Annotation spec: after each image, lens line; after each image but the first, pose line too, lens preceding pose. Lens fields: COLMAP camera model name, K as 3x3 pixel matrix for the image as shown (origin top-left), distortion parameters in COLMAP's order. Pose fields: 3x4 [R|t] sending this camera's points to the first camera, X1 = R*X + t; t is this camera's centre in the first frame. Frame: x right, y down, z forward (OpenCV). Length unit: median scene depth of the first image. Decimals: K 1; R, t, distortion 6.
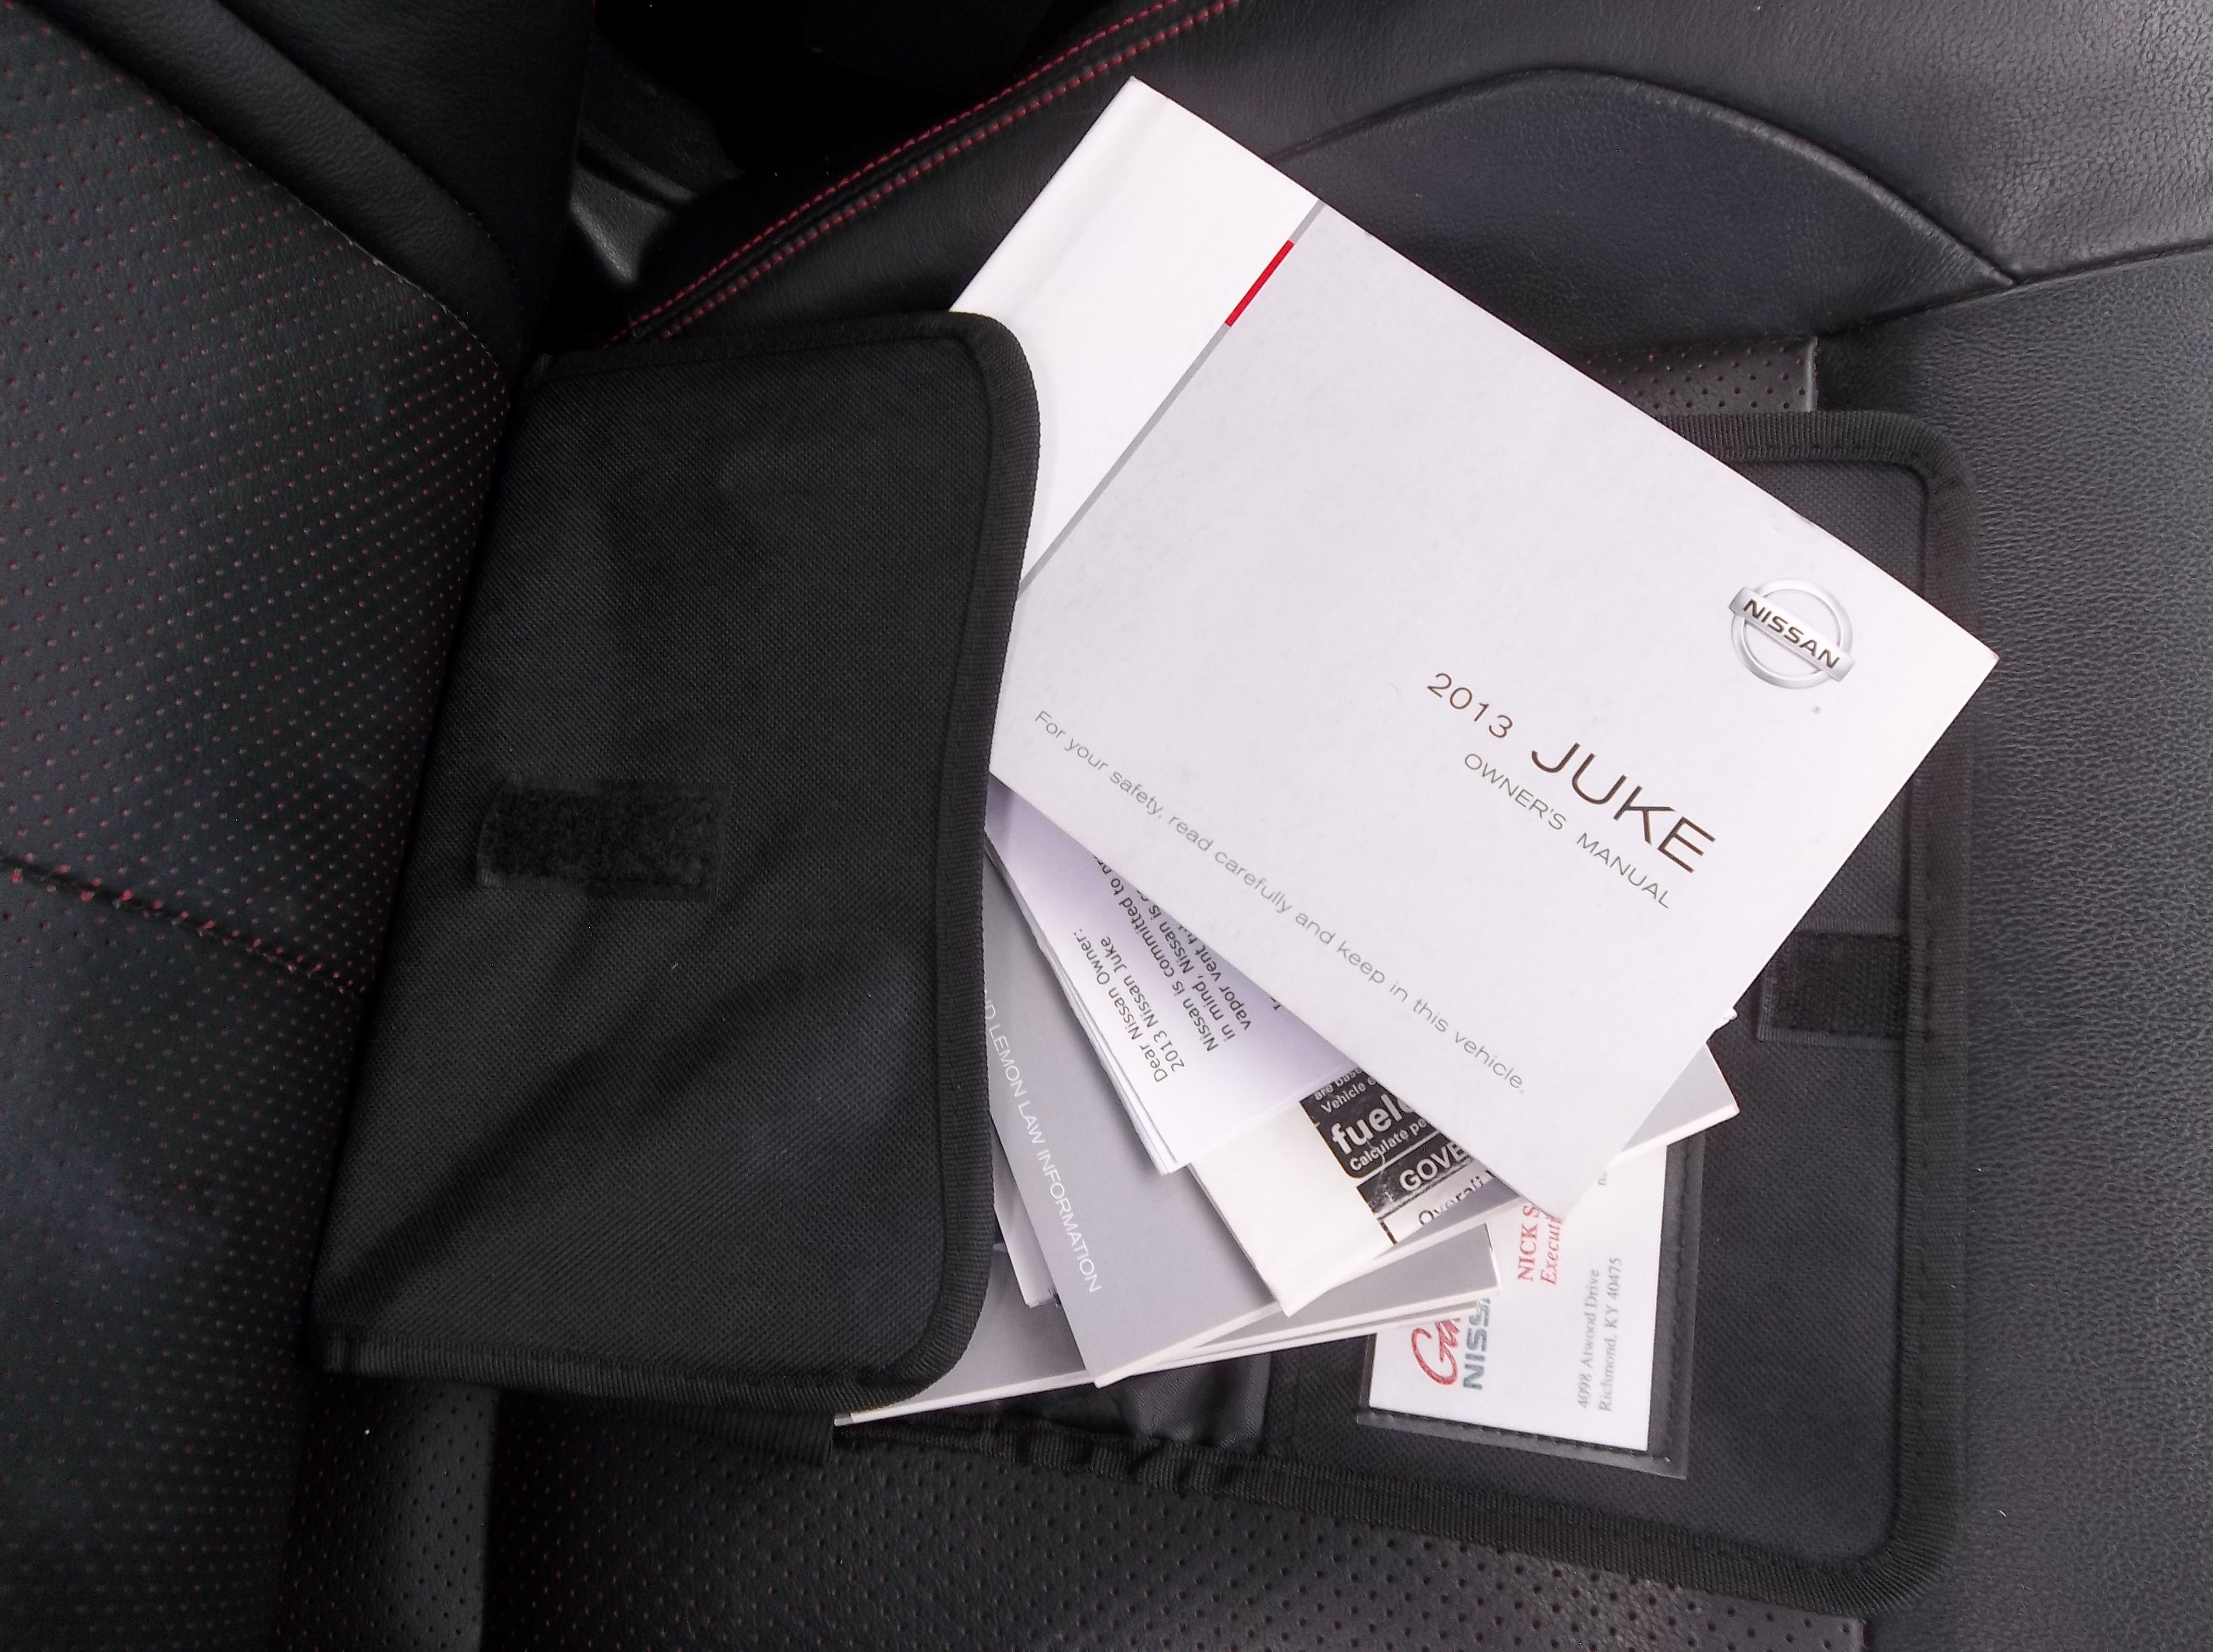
lens RADIAL K [[1818.2, 0, 1105.2], [0, 1818.2, 864.9], [0, 0, 1]] dist [-0.022991, 0.001184]
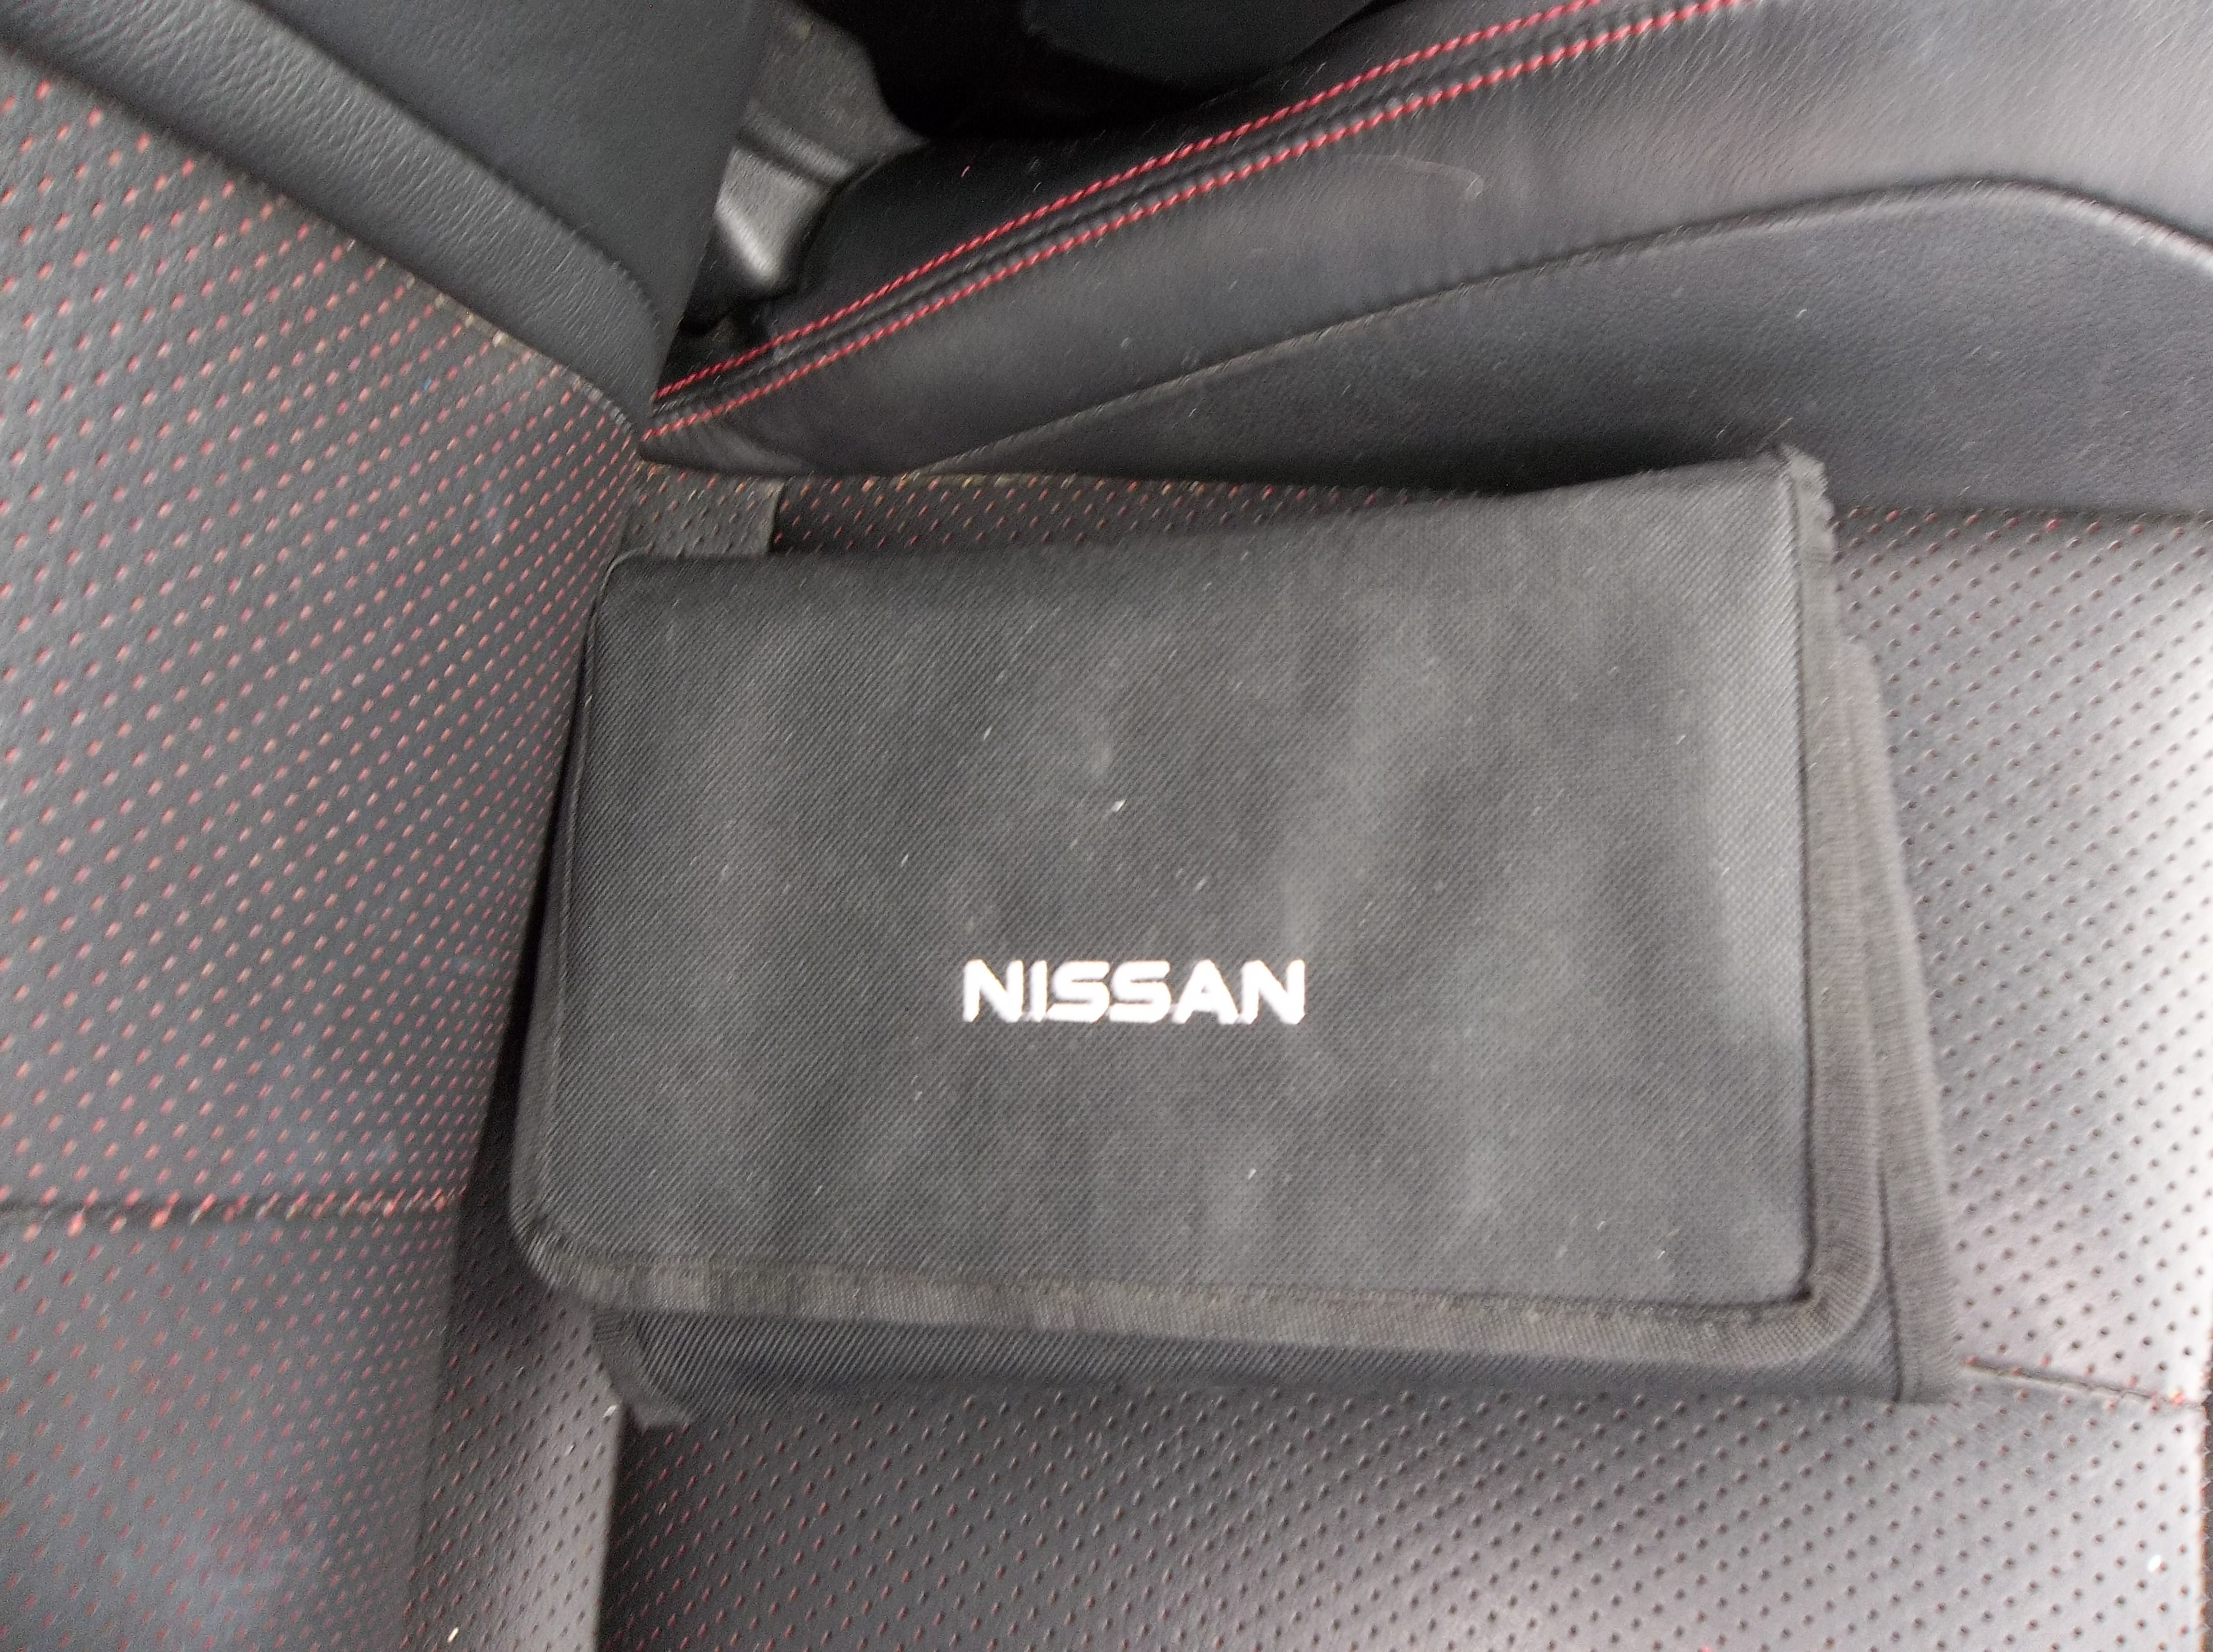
lens RADIAL K [[1818.2, 0, 1105.2], [0, 1818.2, 864.9], [0, 0, 1]] dist [-0.022991, 0.001184]
pose [[0.997997, 0.058067, 0.025100, -0.145684], [-0.061068, 0.987876, 0.142728, -0.232265], [-0.016508, -0.143975, 0.989444, 0.185538]]
